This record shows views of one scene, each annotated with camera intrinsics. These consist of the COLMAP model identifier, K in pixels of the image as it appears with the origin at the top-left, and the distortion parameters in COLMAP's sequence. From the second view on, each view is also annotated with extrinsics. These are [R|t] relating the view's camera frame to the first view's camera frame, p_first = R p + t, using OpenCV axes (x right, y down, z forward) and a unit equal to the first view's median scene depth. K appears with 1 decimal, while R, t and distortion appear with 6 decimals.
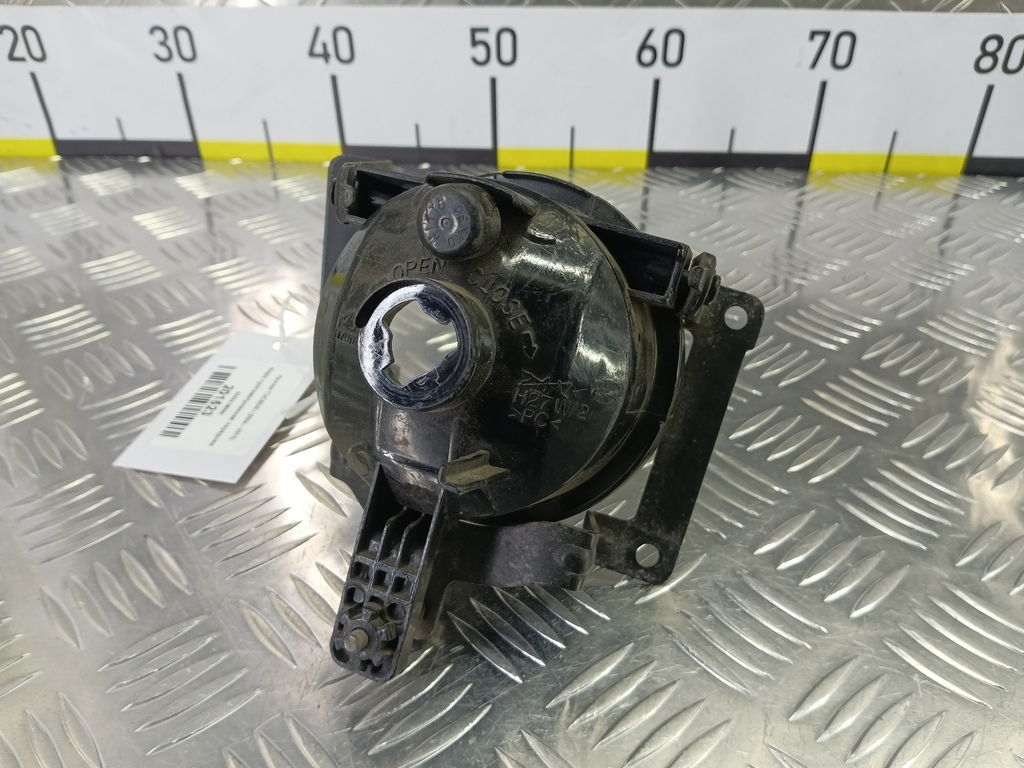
lens RADIAL K [[833.5, 0, 514.9], [0, 833.5, 388.1], [0, 0, 1]] dist [-0.016863, -0.057171]
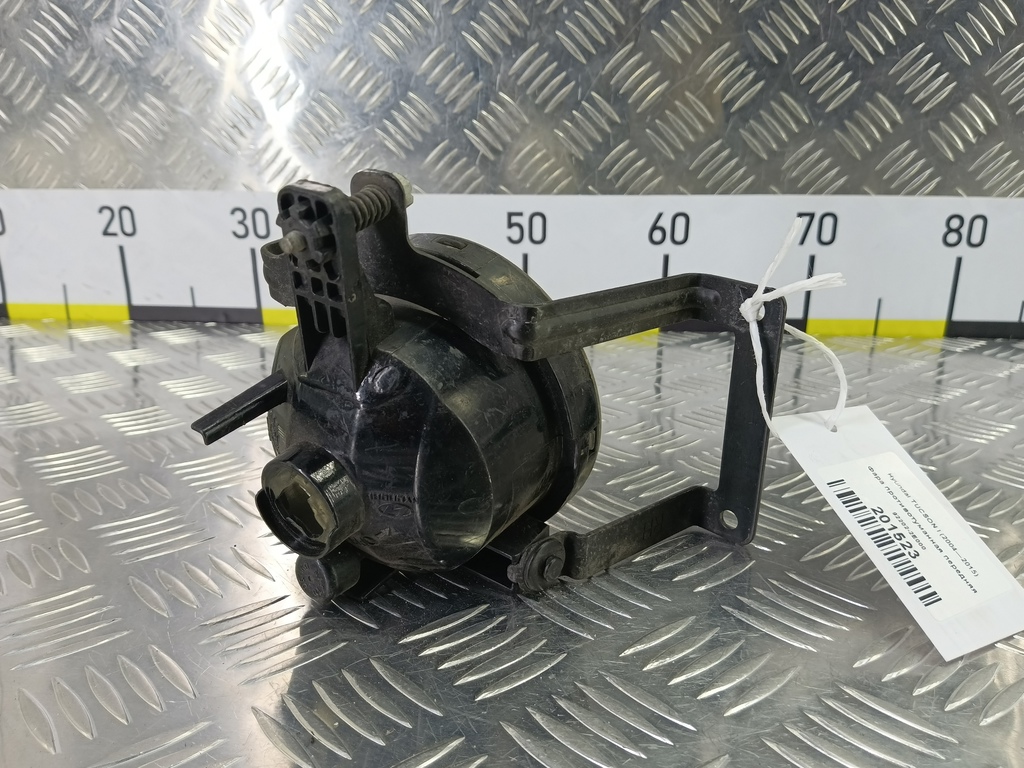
lens RADIAL K [[833.5, 0, 514.7], [0, 833.5, 389.6], [0, 0, 1]] dist [-0.016863, -0.057171]
pose [[0.999978, 0.006461, 0.001384, -0.046376], [-0.005709, 0.950256, -0.311418, 0.185629], [-0.003327, 0.311403, 0.950272, -0.046858]]
